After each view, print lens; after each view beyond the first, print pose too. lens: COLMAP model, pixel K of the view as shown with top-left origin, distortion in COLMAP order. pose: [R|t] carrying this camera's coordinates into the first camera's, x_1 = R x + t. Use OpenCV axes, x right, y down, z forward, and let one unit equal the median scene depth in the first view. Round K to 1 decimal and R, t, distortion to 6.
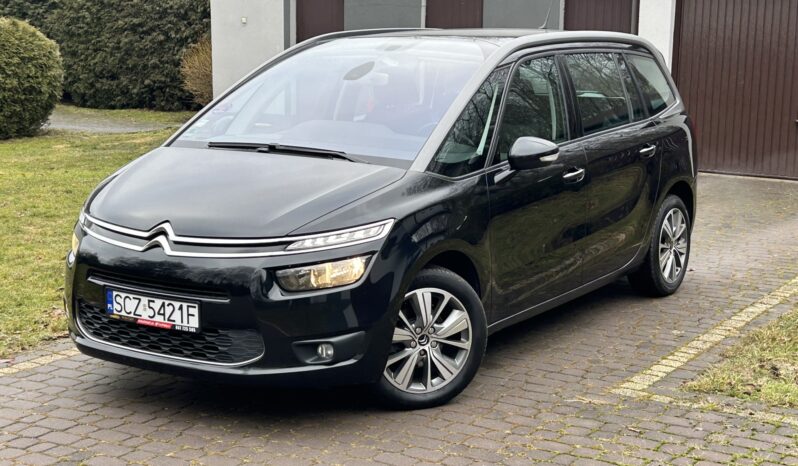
lens RADIAL K [[1532.8, 0, 399.0], [0, 1532.8, 233.0], [0, 0, 1]] dist [0.023082, -0.206258]
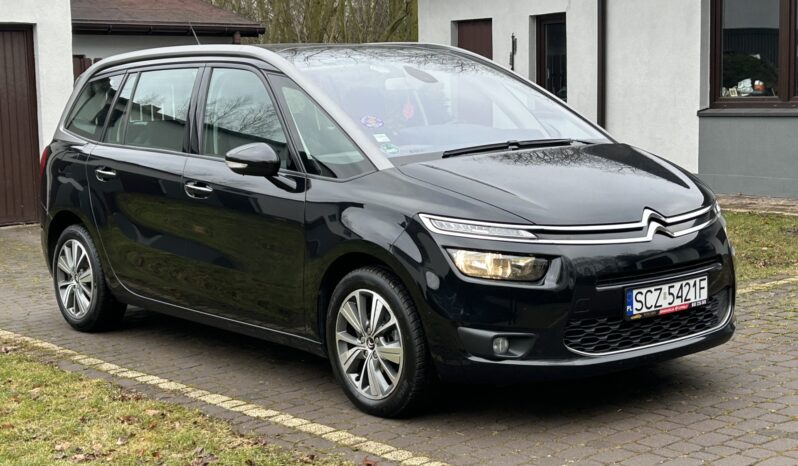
lens RADIAL K [[1532.8, 0, 399.0], [0, 1532.8, 233.0], [0, 0, 1]] dist [0.023082, -0.206258]
pose [[0.297347, -0.144284, 0.943804, -1.139860], [0.192603, 0.977258, 0.088719, -0.110443], [-0.935141, 0.155400, 0.318375, 0.848578]]
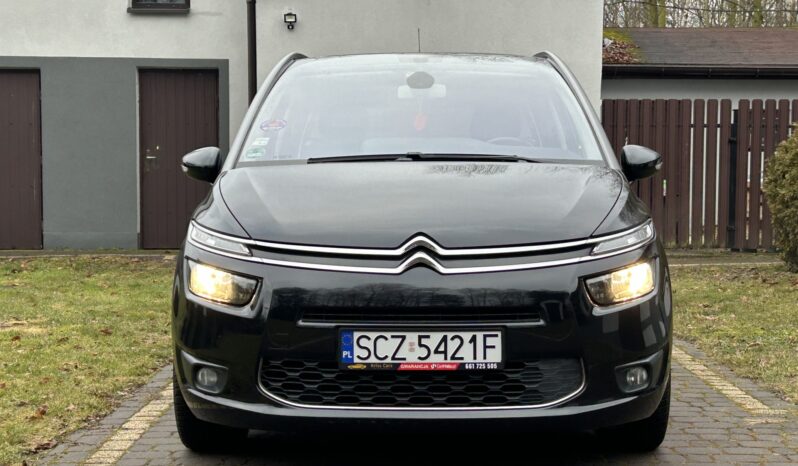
lens RADIAL K [[1532.8, 0, 399.0], [0, 1532.8, 233.0], [0, 0, 1]] dist [0.023082, -0.206258]
pose [[0.841941, -0.042535, 0.537890, -0.579094], [0.101128, 0.991662, -0.079873, 0.052988], [-0.530008, 0.121644, 0.839222, 0.366909]]
